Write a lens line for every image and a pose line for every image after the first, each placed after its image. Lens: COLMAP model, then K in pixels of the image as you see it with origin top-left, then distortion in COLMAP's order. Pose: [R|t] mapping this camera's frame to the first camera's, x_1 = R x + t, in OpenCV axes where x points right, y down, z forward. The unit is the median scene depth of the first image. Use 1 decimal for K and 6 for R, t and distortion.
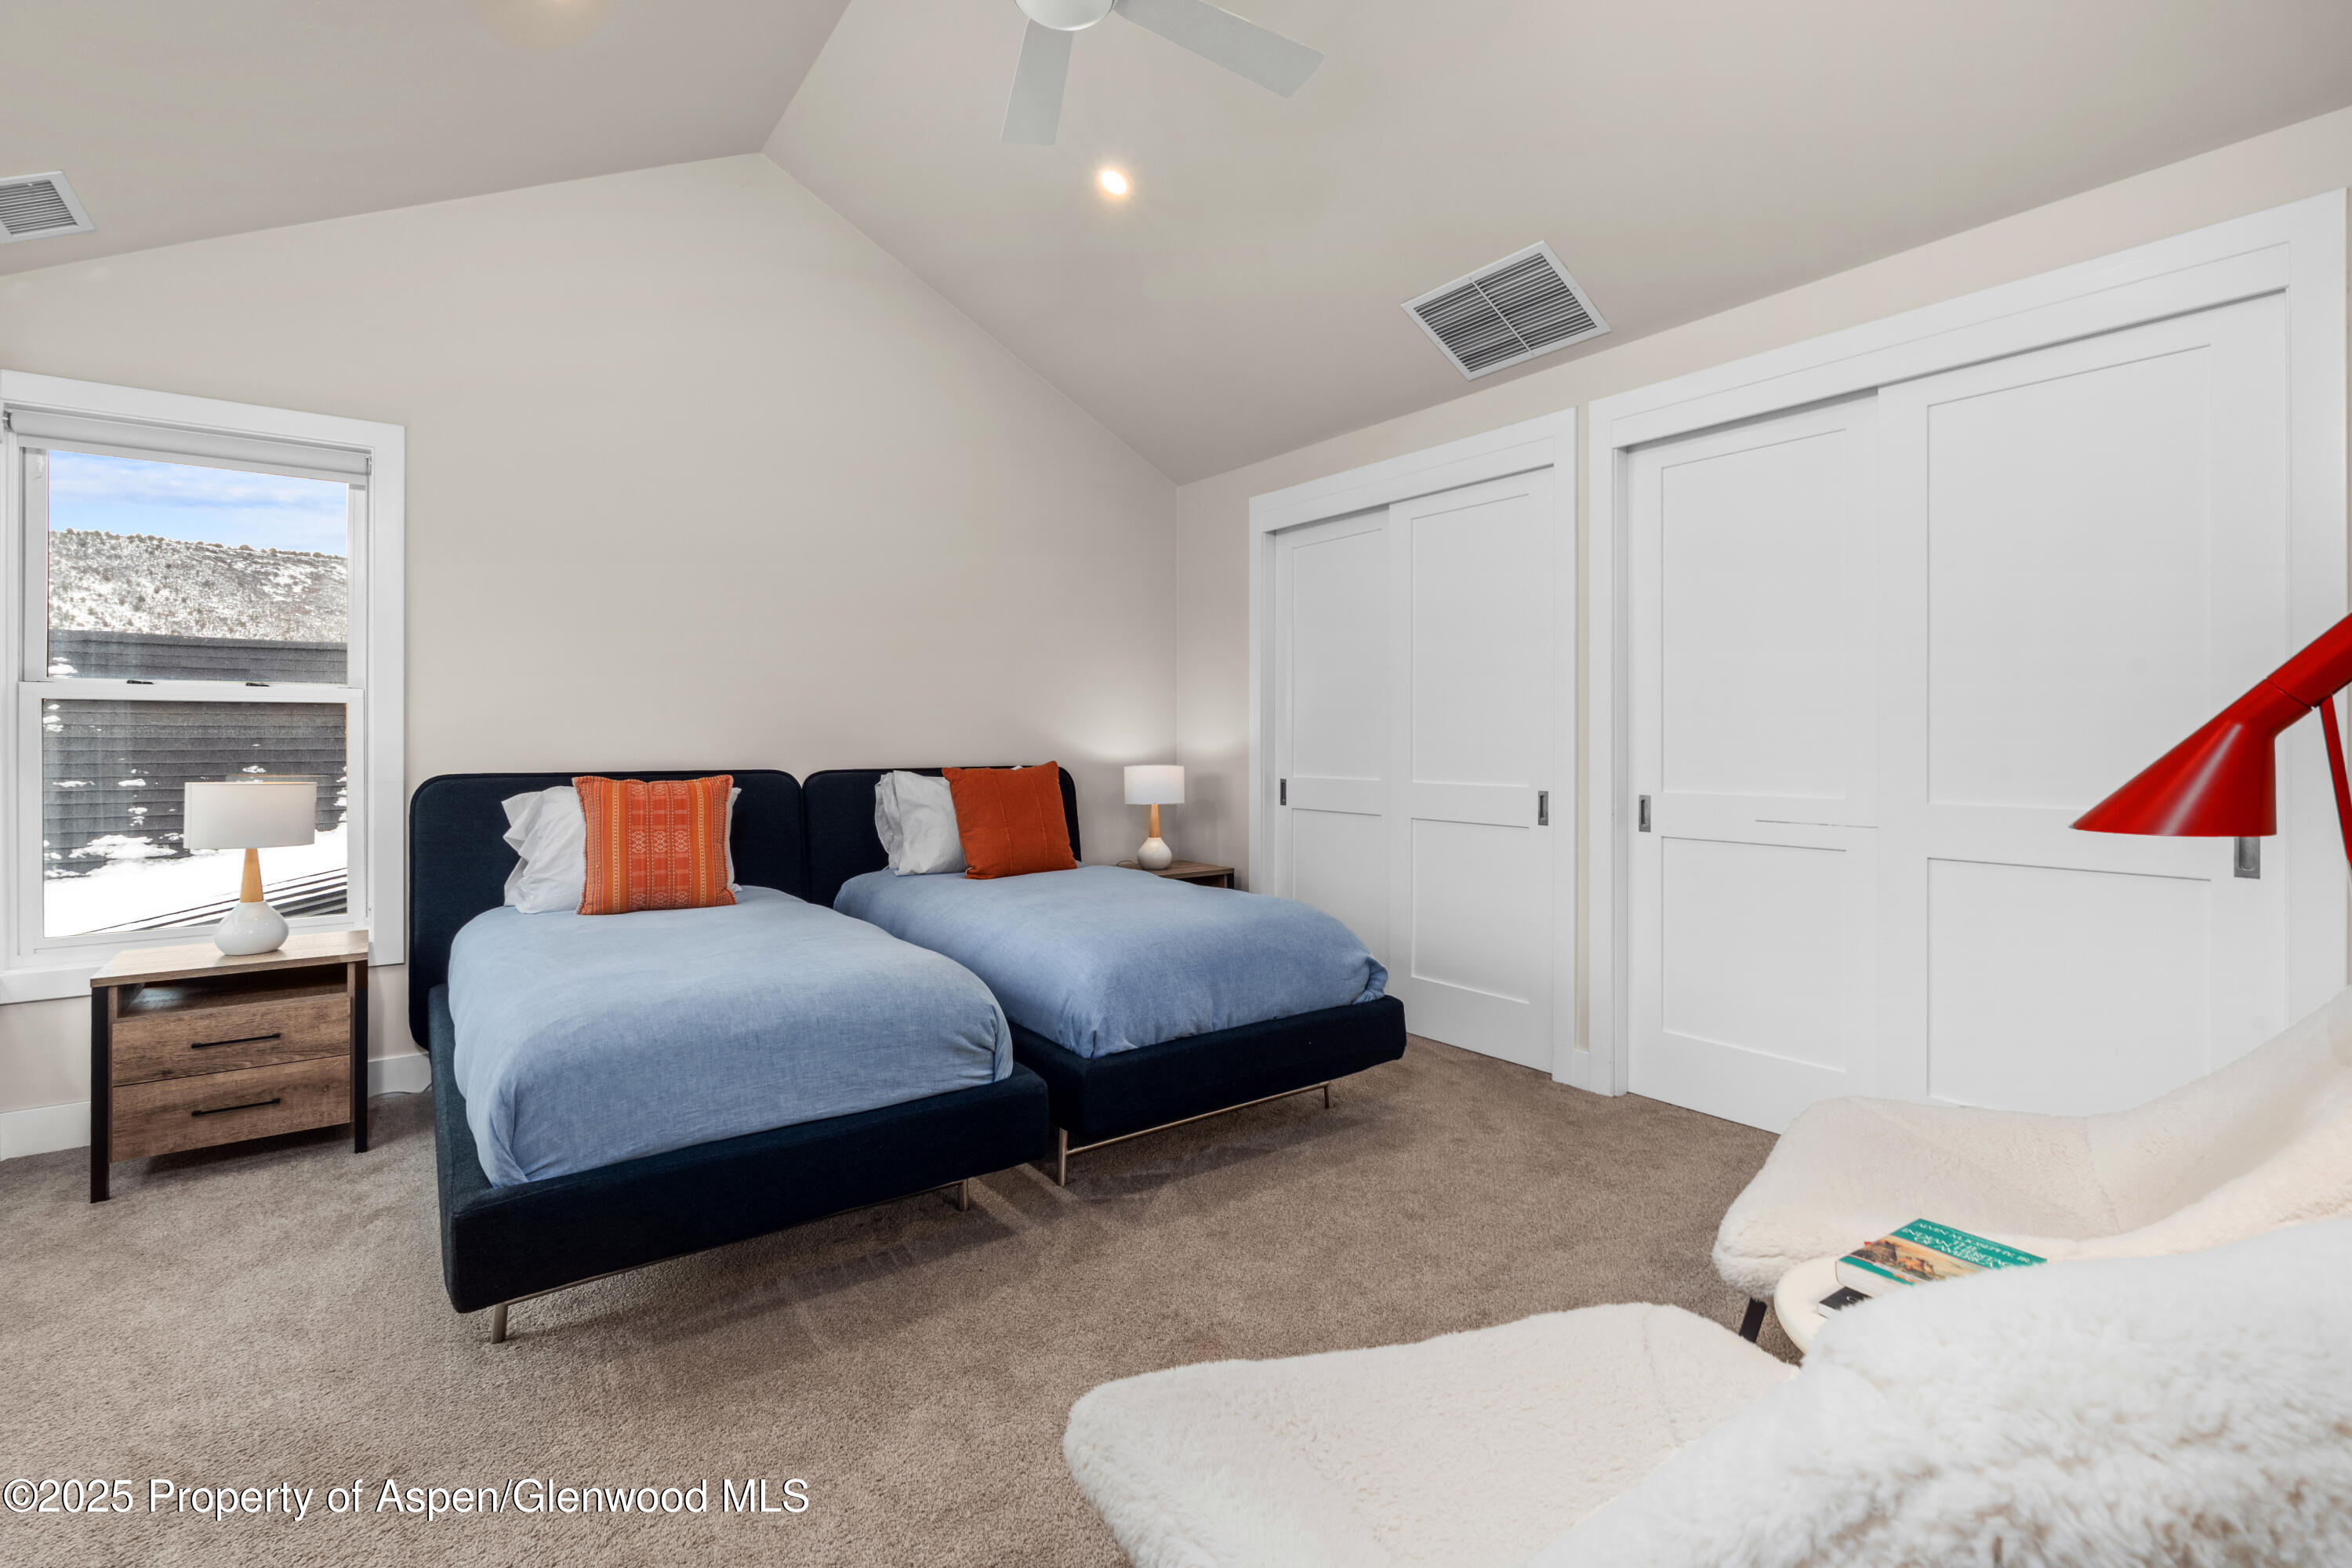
lens RADIAL K [[1054.0, 0, 1177.3], [0, 1054.0, 743.0], [0, 0, 1]] dist [-0.002075, -0.000167]
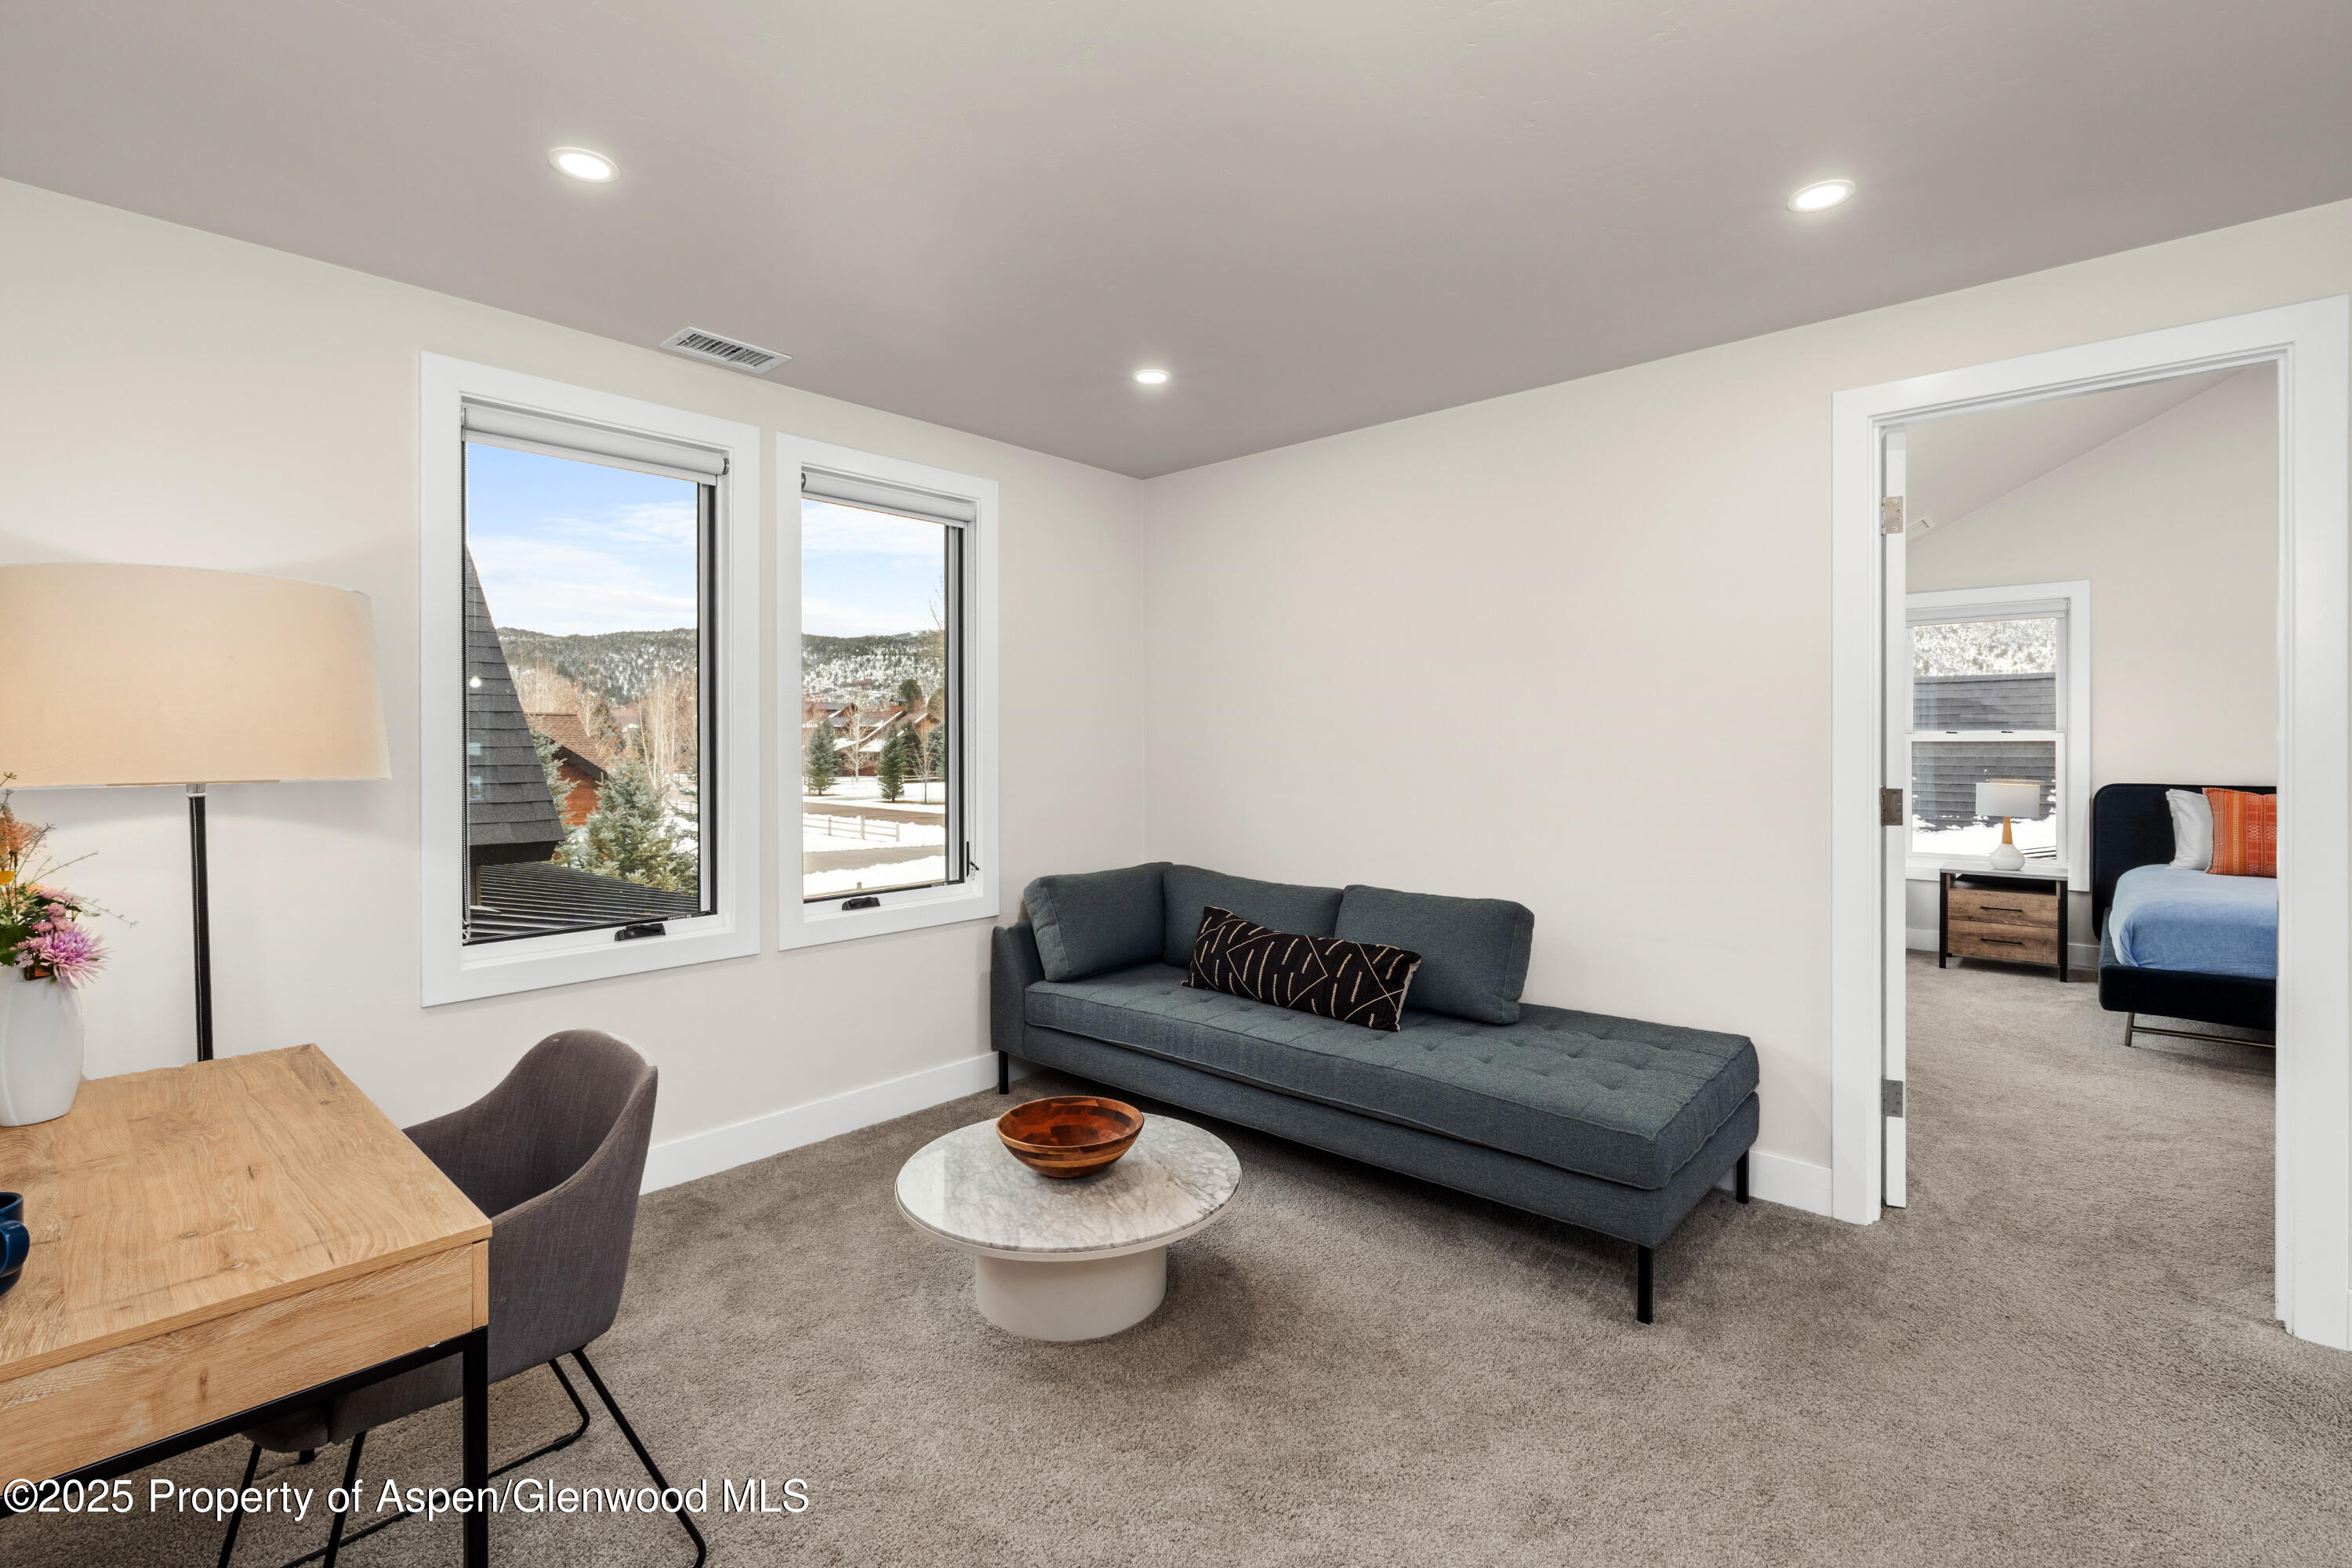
lens RADIAL K [[1054.0, 0, 1177.3], [0, 1054.0, 743.0], [0, 0, 1]] dist [-0.002075, -0.000167]
pose [[0.206034, 0.001332, -0.978544, 0.753059], [-0.000124, 0.999999, 0.001335, -0.043630], [0.978545, -0.000153, 0.206034, -0.956519]]
